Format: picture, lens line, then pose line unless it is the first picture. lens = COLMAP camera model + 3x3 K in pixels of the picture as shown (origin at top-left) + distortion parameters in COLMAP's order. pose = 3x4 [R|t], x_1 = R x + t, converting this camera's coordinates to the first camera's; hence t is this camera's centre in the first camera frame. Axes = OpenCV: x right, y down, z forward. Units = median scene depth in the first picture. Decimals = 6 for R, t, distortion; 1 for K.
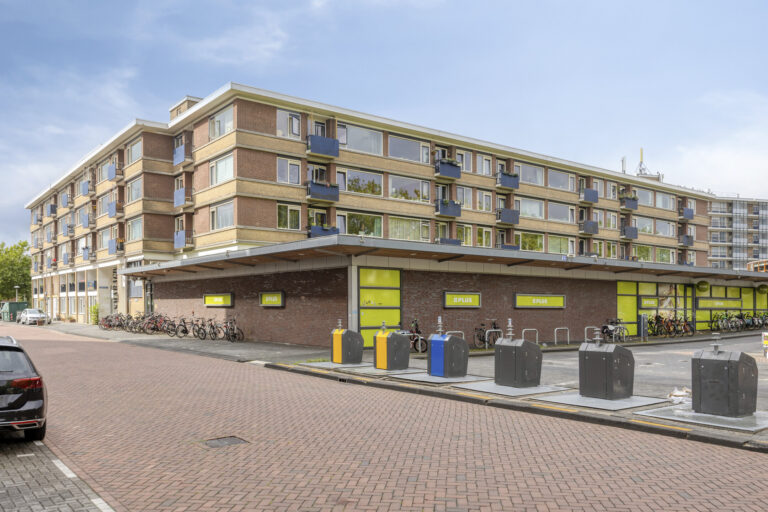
lens RADIAL K [[634.0, 0, 383.2], [0, 634.0, 316.7], [0, 0, 1]] dist [-0.002687, -0.003323]
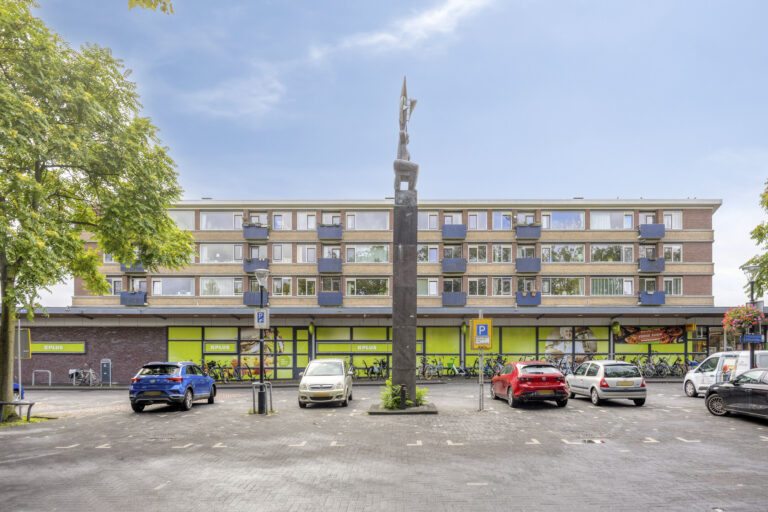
lens RADIAL K [[592.2, 0, 384.0], [0, 592.2, 256.0], [0, 0, 1]] dist [-0.013094, -0.002705]
pose [[0.792955, -0.102957, -0.600518, 0.994358], [-0.004474, 0.984609, -0.174717, -0.002294], [0.609264, 0.141230, 0.780290, 0.341734]]
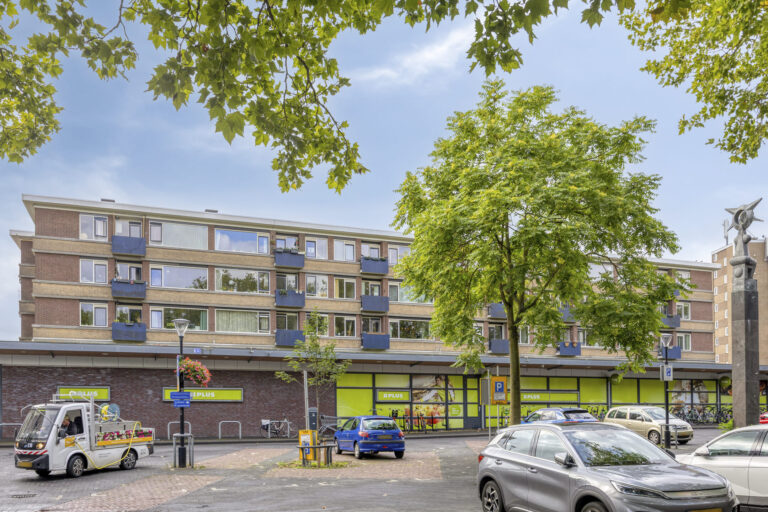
lens RADIAL K [[708.7, 0, 384.4], [0, 708.7, 369.2], [0, 0, 1]] dist [0.009541, 0.003546]
pose [[0.961503, -0.011836, -0.274539, 0.571346], [-0.004619, 0.998235, -0.059214, -0.000178], [0.274755, 0.058202, 0.959751, 0.012518]]
